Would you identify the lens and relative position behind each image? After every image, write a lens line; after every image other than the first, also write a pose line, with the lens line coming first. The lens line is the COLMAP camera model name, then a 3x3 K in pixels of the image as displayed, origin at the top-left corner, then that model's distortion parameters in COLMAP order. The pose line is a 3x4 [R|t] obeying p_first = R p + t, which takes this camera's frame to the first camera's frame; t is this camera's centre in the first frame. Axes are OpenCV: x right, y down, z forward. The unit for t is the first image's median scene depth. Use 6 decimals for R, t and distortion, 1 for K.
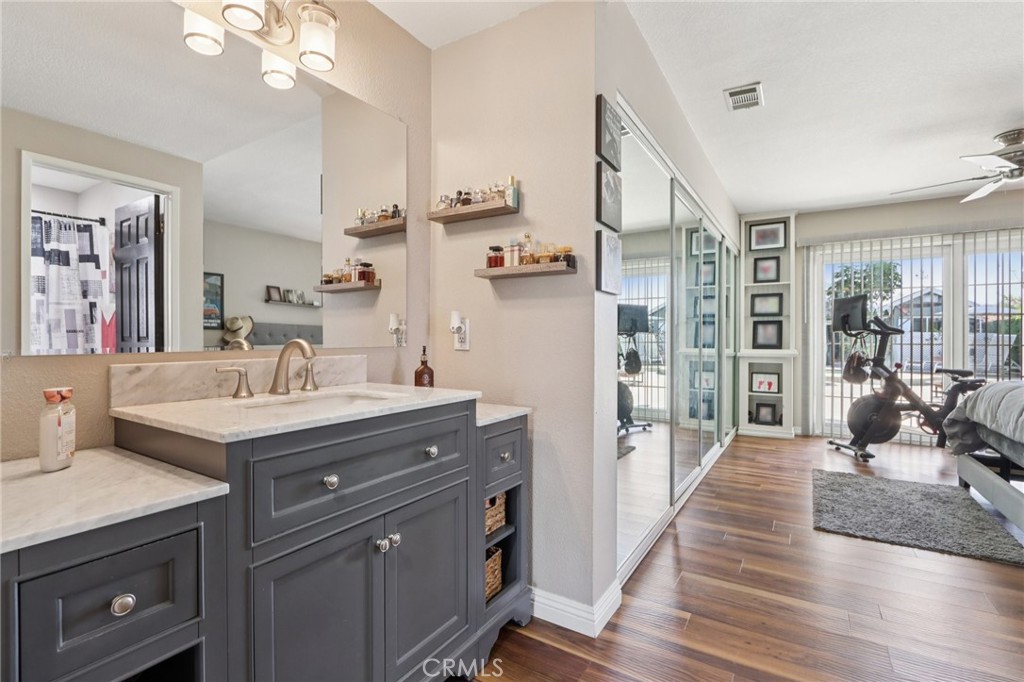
lens RADIAL K [[473.0, 0, 509.5], [0, 473.0, 339.5], [0, 0, 1]] dist [-0.009452, -0.000345]
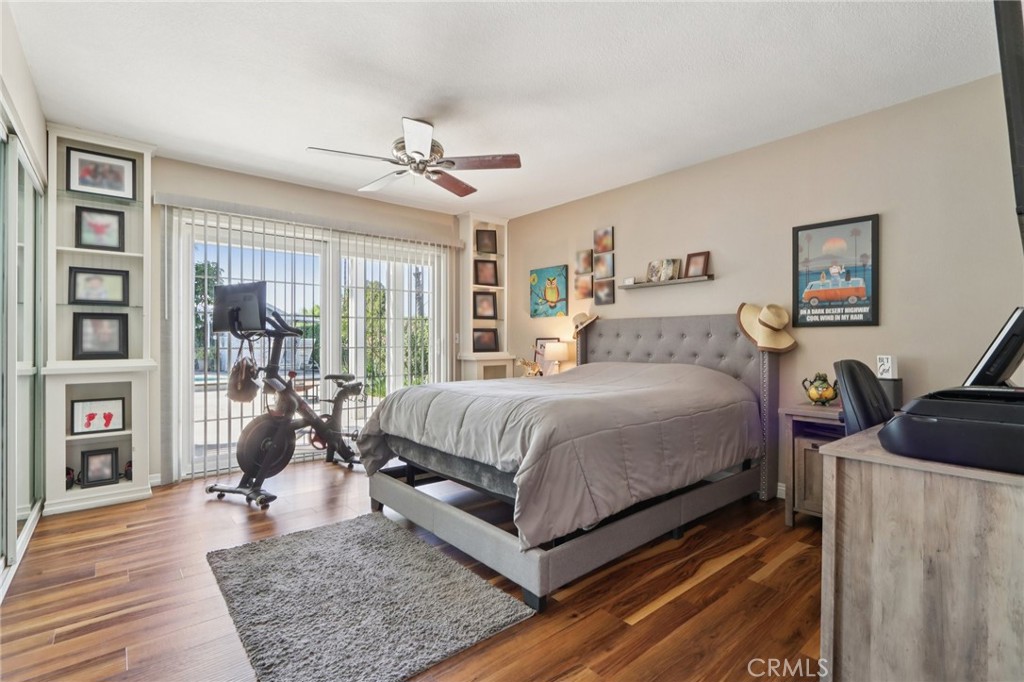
lens RADIAL K [[473.0, 0, 509.5], [0, 473.0, 339.5], [0, 0, 1]] dist [-0.009452, -0.000345]
pose [[0.306214, 0.000263, 0.951963, 0.135296], [0.007098, 0.999972, -0.002560, -0.000144], [-0.951936, 0.007541, 0.306204, 0.324849]]
